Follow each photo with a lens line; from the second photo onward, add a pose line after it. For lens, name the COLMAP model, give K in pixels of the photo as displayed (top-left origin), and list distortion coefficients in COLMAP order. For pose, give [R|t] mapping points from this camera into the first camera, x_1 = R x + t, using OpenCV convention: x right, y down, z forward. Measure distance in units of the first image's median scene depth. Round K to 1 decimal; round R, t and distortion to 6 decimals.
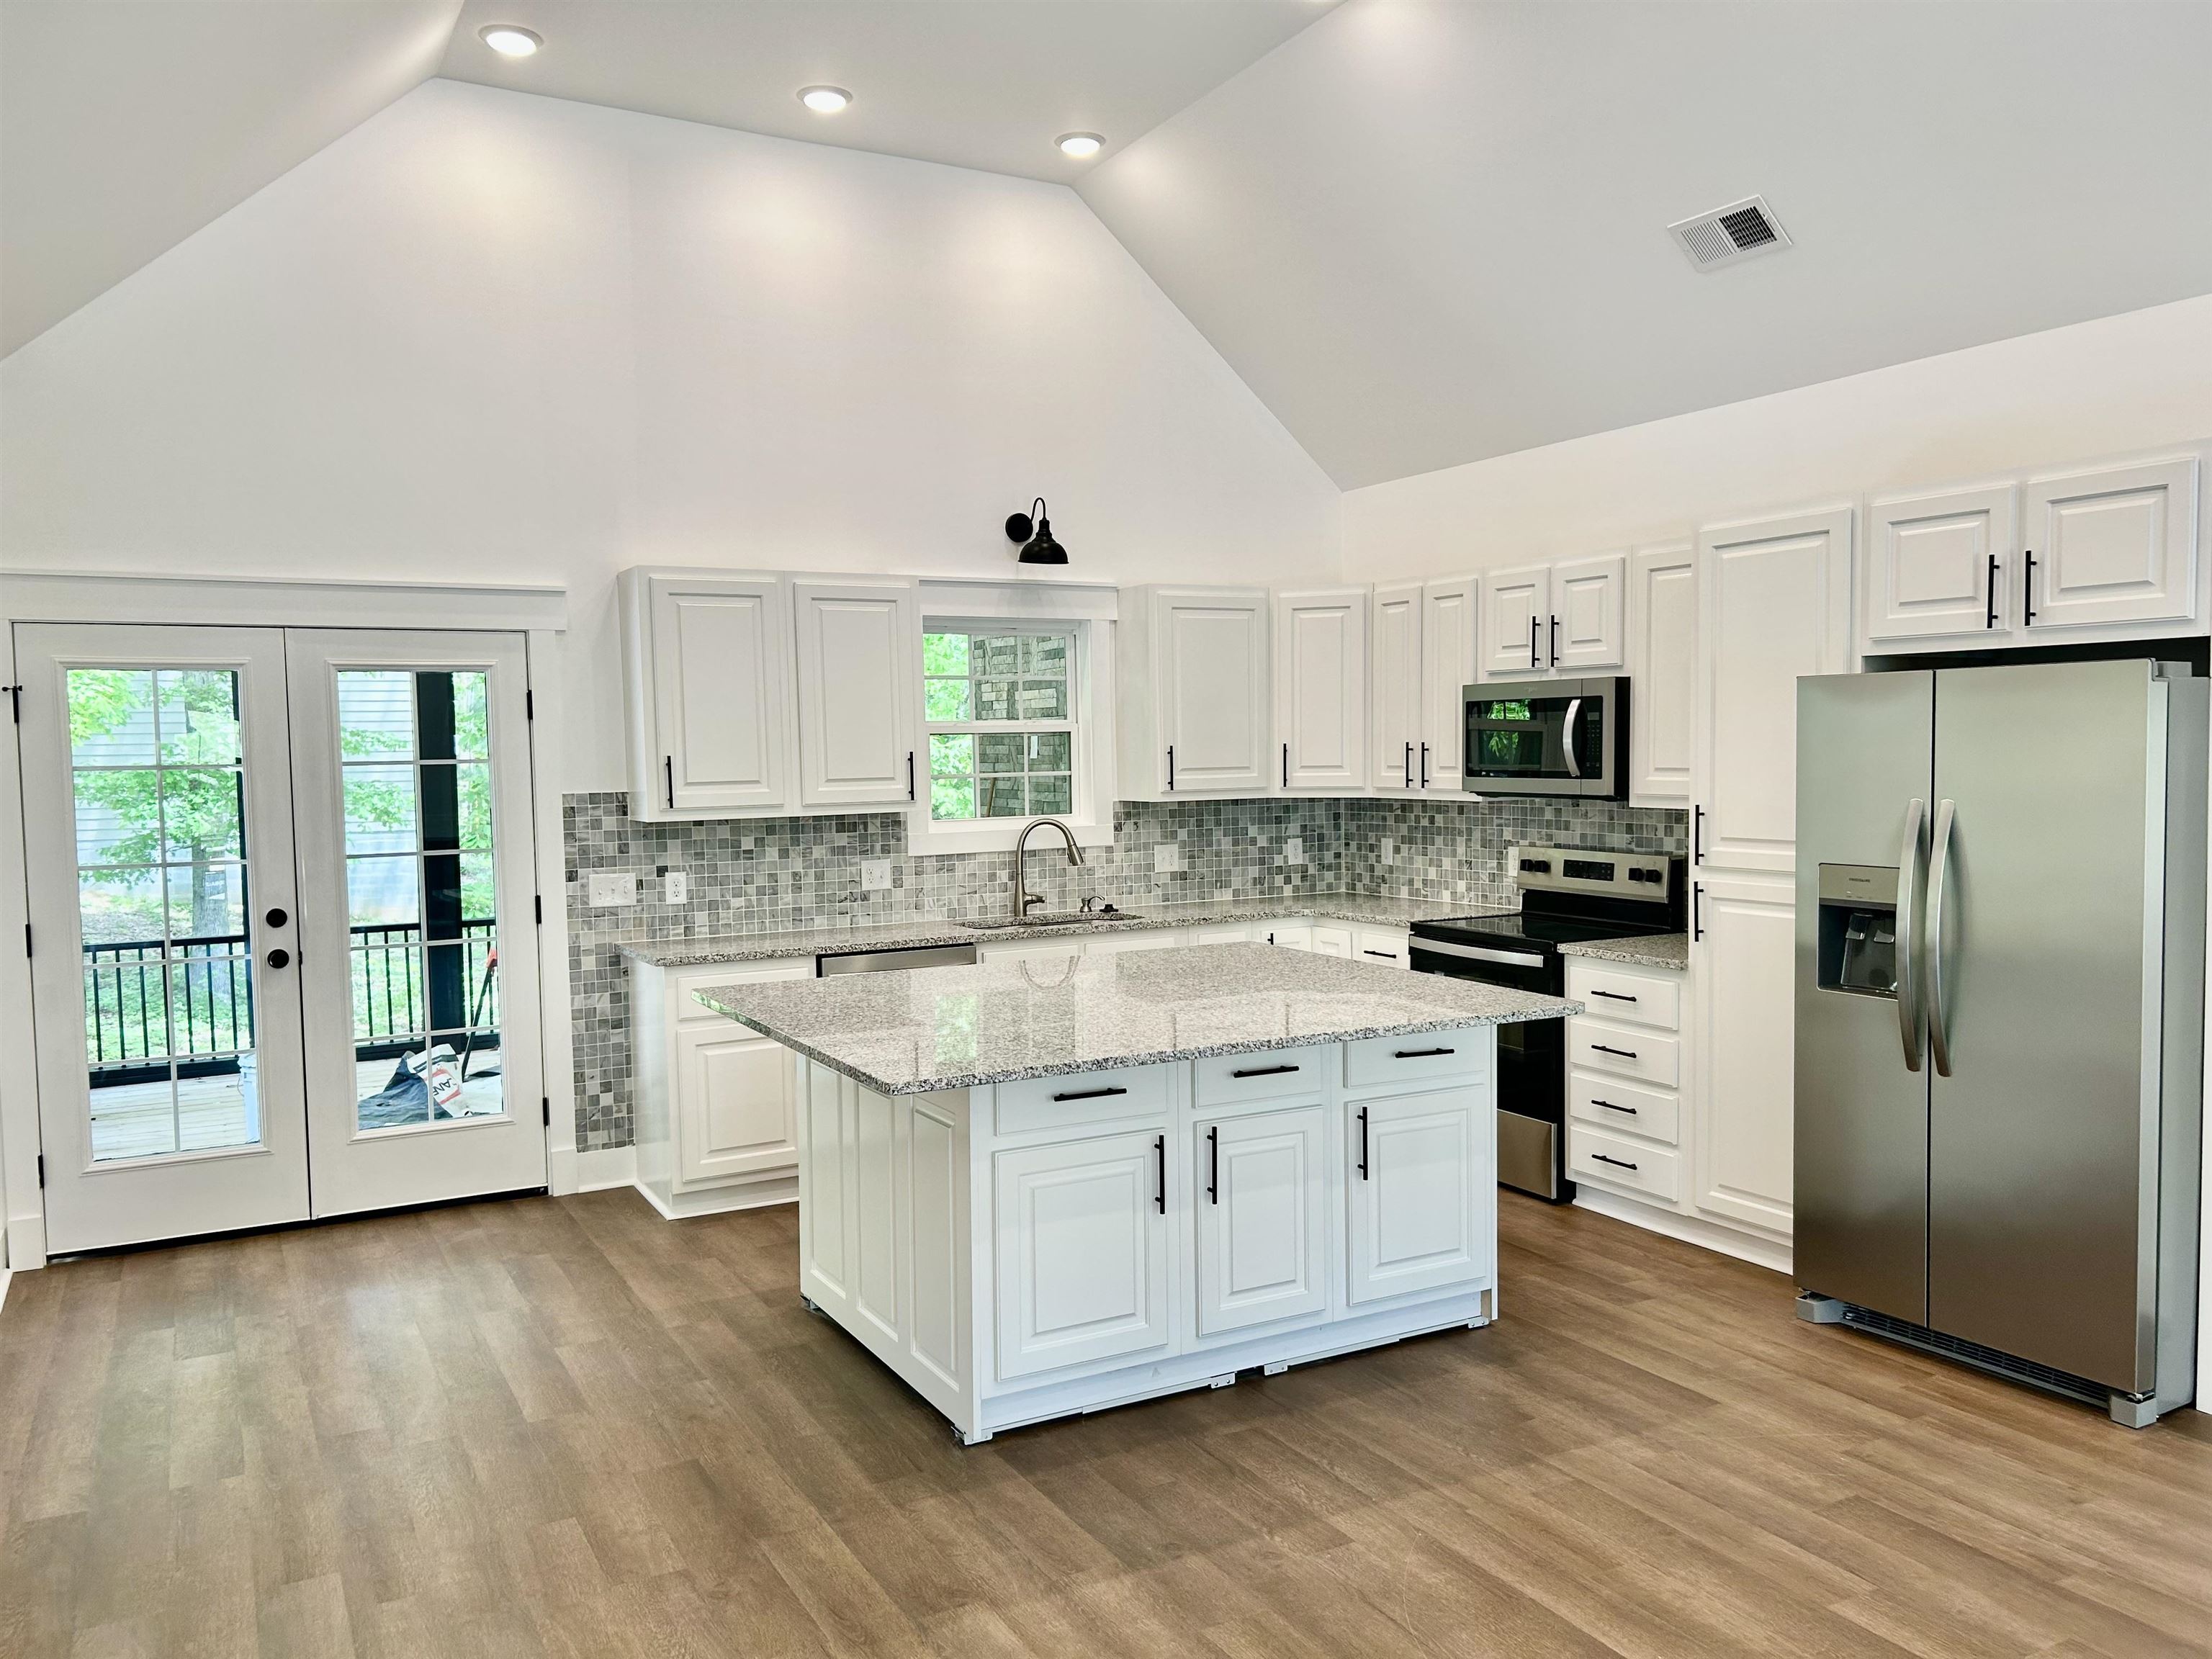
lens RADIAL K [[1684.3, 0, 1111.2], [0, 1684.3, 824.3], [0, 0, 1]] dist [0.052143, -0.049460]
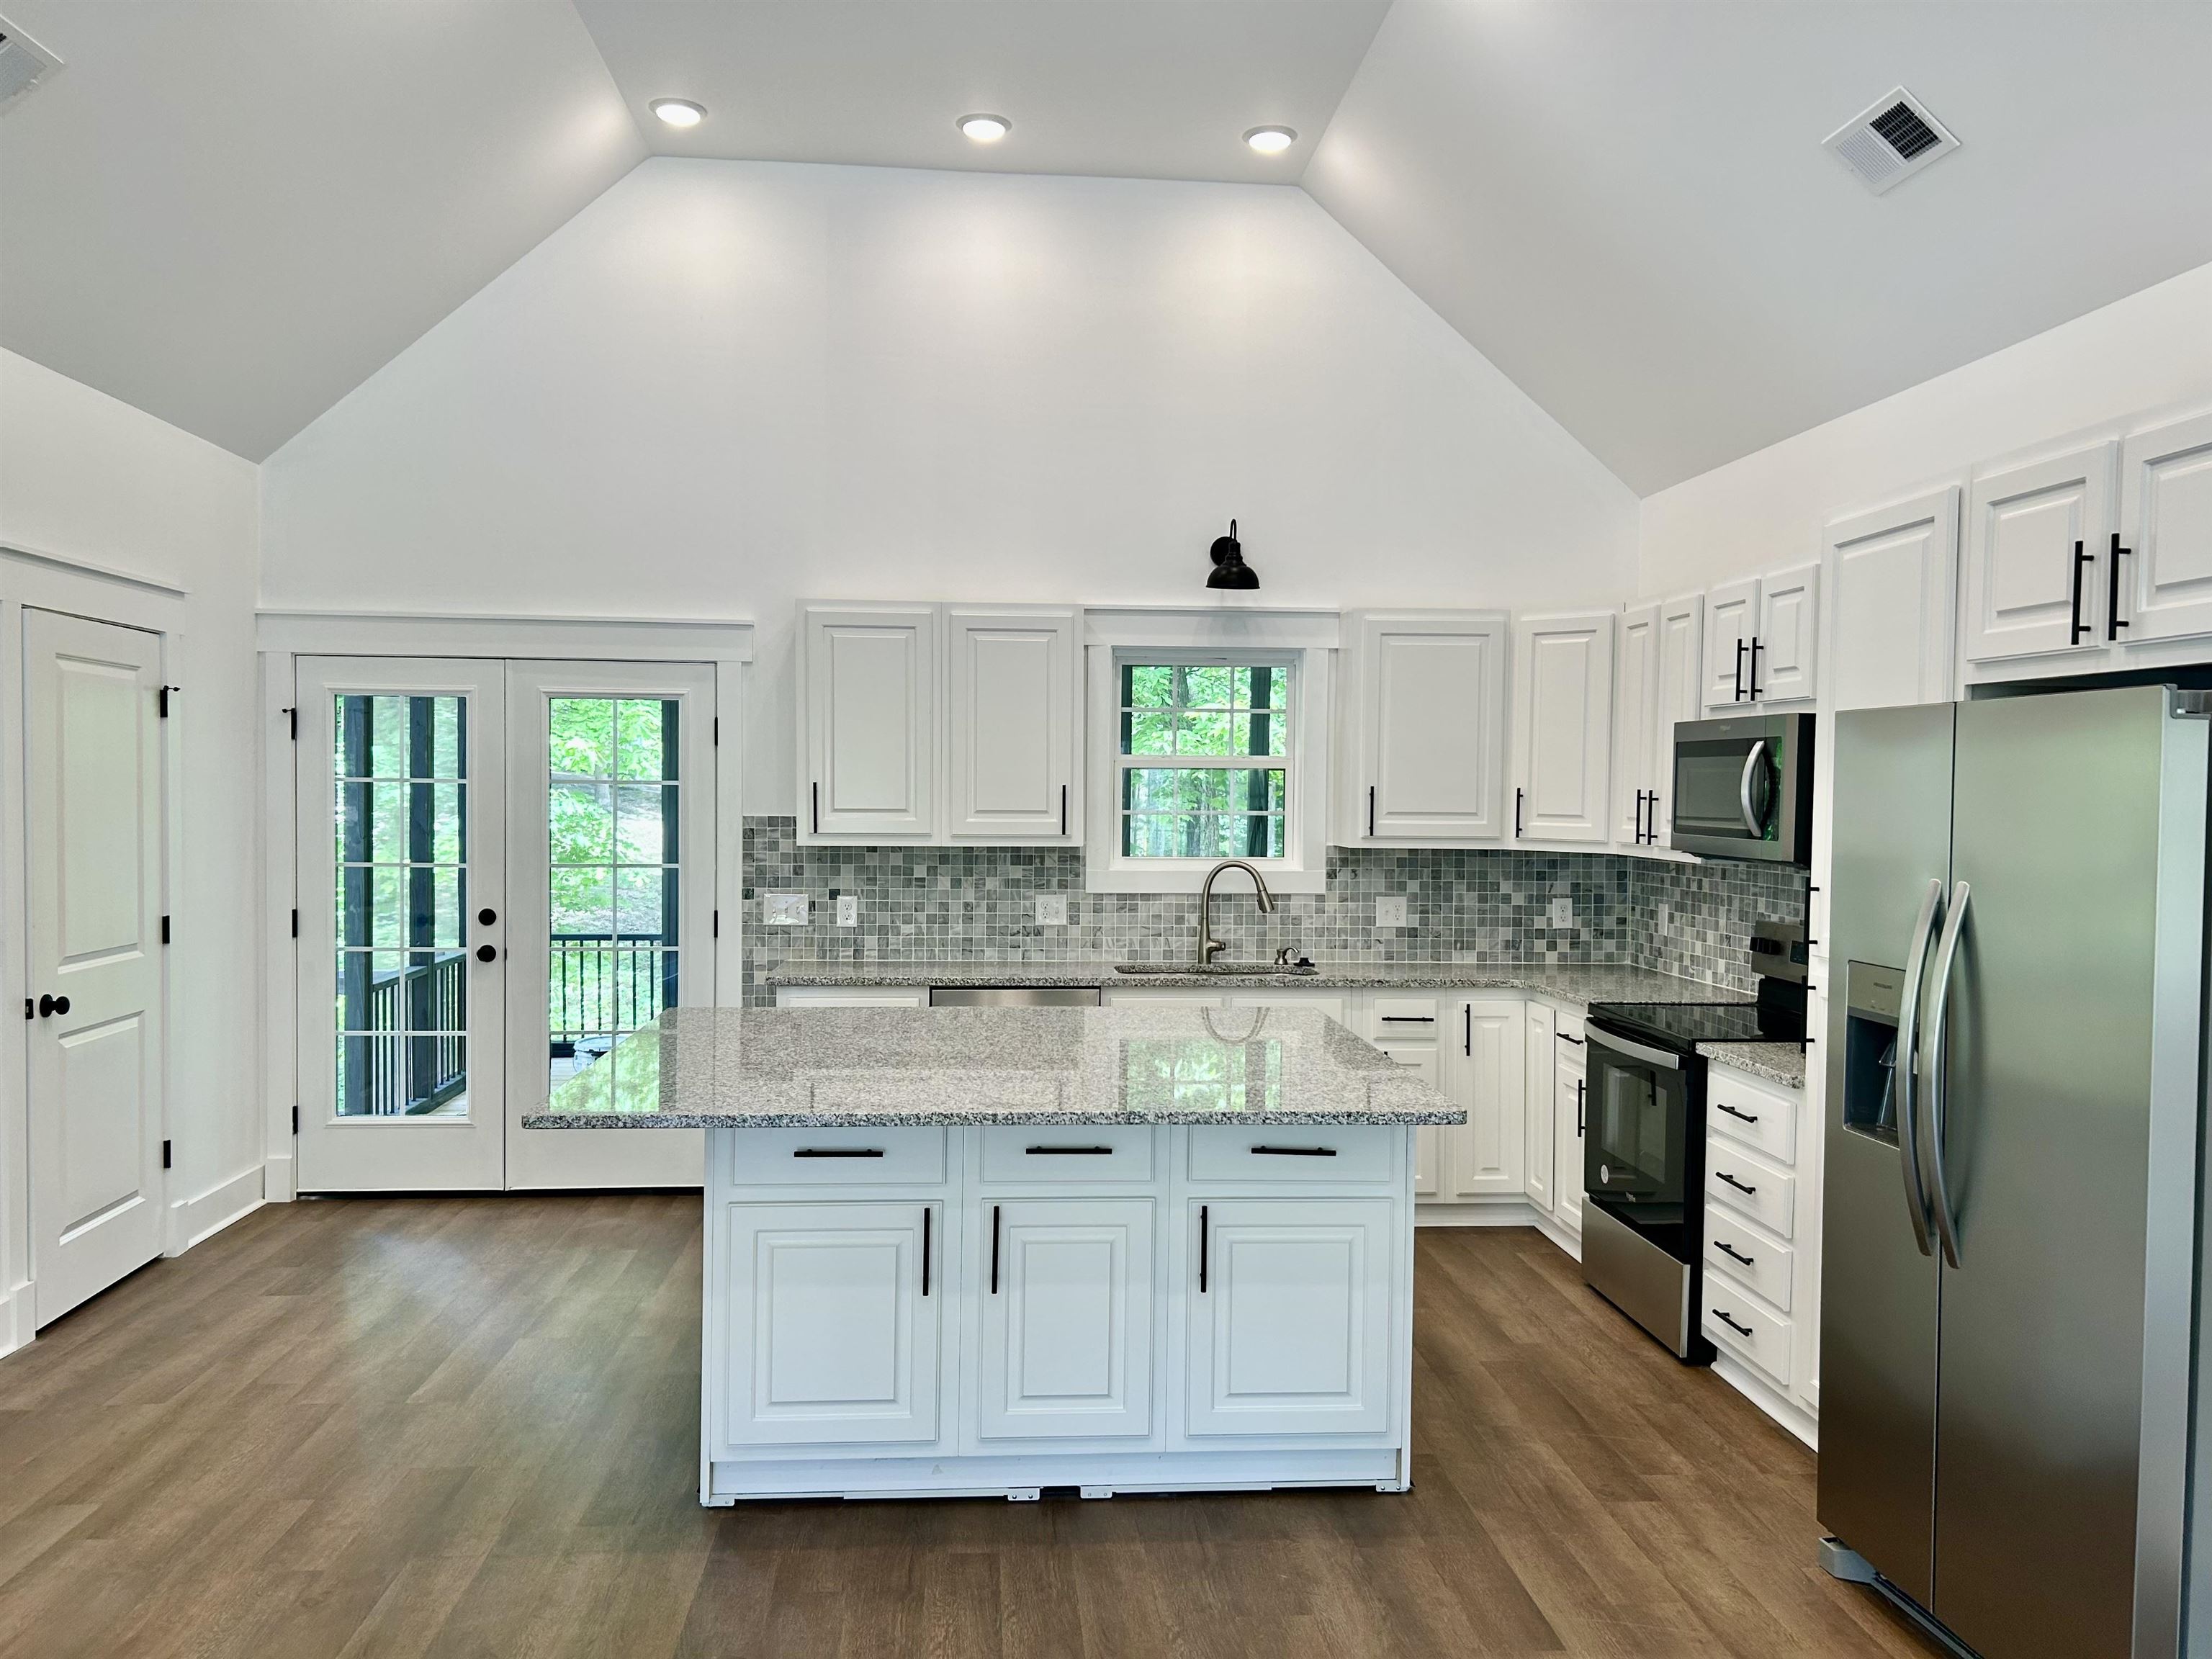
lens RADIAL K [[1684.3, 0, 1103.8], [0, 1684.3, 823.9], [0, 0, 1]] dist [0.052143, -0.049460]
pose [[0.911224, 0.035615, -0.410368, 0.334791], [-0.045301, 0.998877, -0.013900, -0.009245], [0.409412, 0.031256, 0.911814, 0.141994]]
